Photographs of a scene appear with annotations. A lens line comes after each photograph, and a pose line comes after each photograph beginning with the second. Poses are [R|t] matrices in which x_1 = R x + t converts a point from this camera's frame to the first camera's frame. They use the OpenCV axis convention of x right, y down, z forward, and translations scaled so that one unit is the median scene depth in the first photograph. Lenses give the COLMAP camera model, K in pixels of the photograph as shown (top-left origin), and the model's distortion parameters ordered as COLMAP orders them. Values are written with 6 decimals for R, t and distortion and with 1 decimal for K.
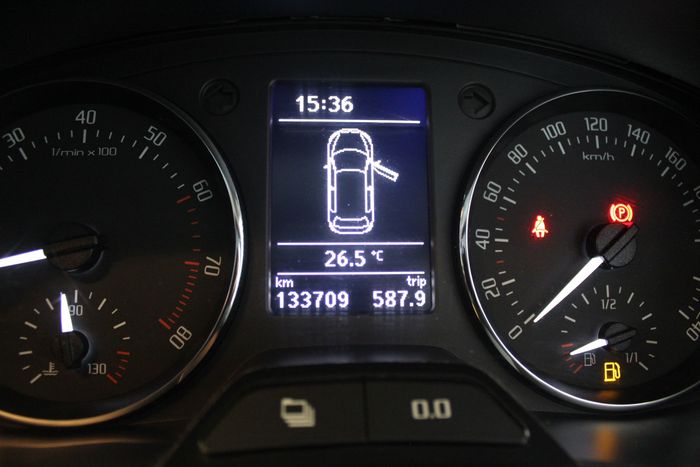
lens RADIAL K [[617.0, 0, 351.4], [0, 617.0, 229.2], [0, 0, 1]] dist [-0.098369, 0.060961]
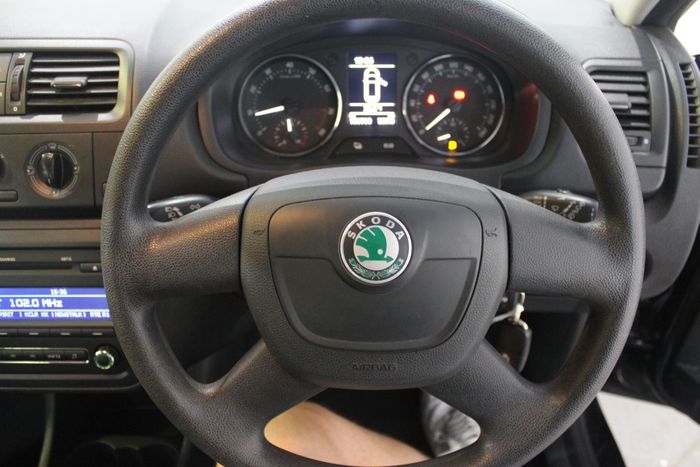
lens RADIAL K [[617.0, 0, 349.8], [0, 617.0, 238.5], [0, 0, 1]] dist [-0.098369, 0.060961]
pose [[0.998632, 0.010744, -0.051175, 0.056516], [0.001232, 0.973560, 0.228430, -0.030076], [0.052276, -0.228181, 0.972214, -2.356646]]
